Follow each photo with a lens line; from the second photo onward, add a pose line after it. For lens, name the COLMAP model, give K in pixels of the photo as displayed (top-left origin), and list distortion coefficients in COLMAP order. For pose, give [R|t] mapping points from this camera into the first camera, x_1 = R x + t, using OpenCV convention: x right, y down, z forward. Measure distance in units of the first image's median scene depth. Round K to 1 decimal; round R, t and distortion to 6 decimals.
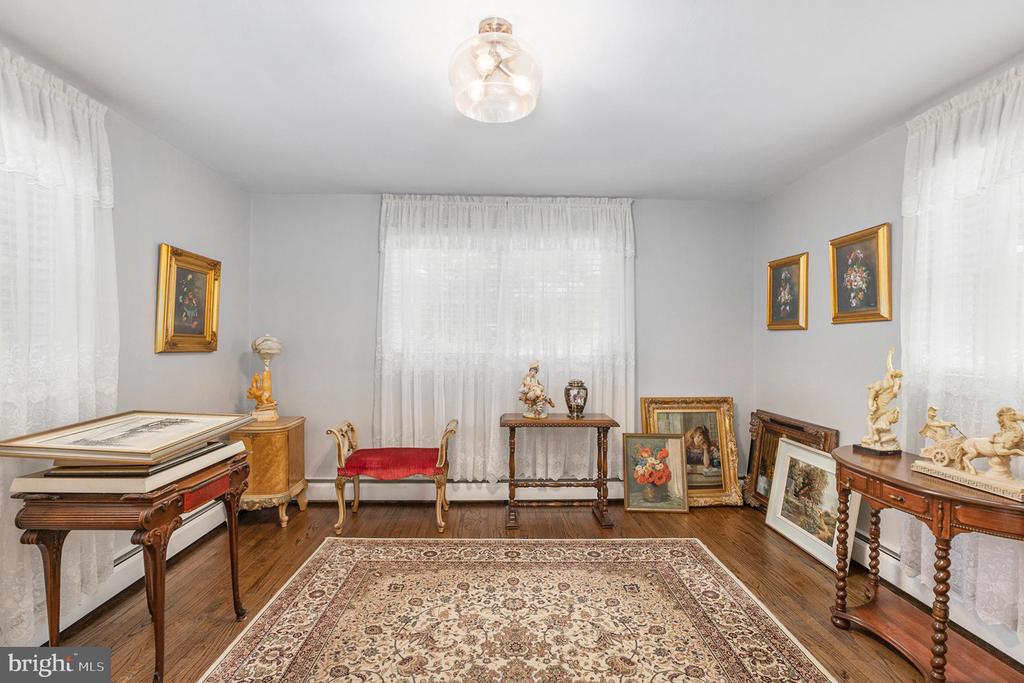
lens RADIAL K [[454.5, 0, 512.0], [0, 454.5, 341.5], [0, 0, 1]] dist [-0.001702, 0.000108]
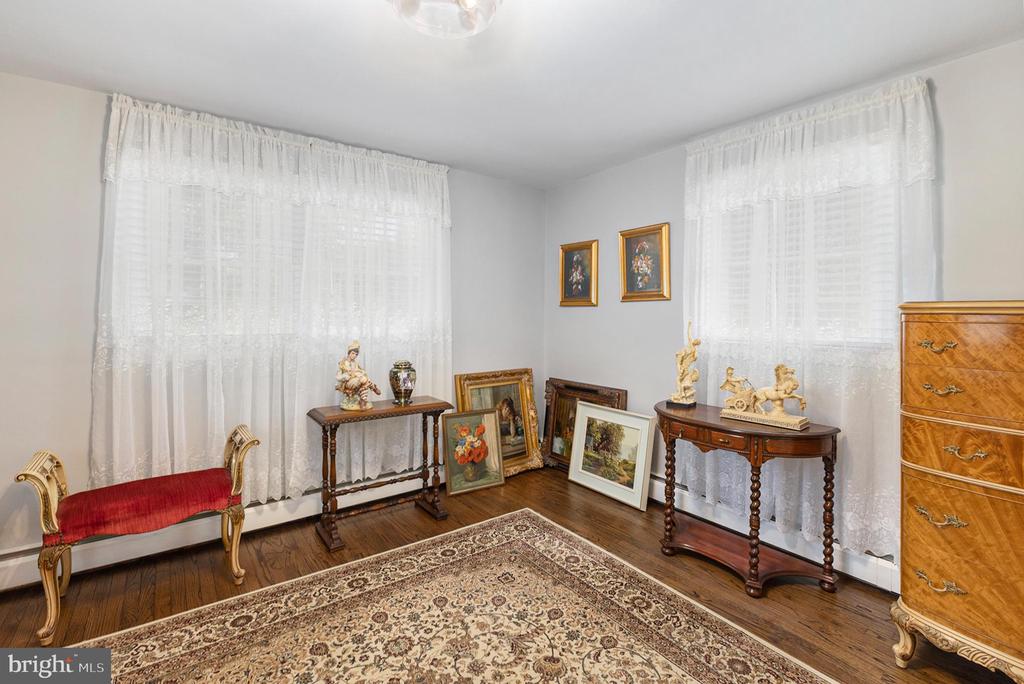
lens RADIAL K [[458.8, 0, 510.0], [0, 458.8, 315.7], [0, 0, 1]] dist [-0.002963, -0.000348]
pose [[0.826430, -0.004495, 0.563021, -0.205247], [0.003942, 0.999990, 0.002198, -0.005368], [-0.563026, 0.000403, 0.826439, 0.157816]]
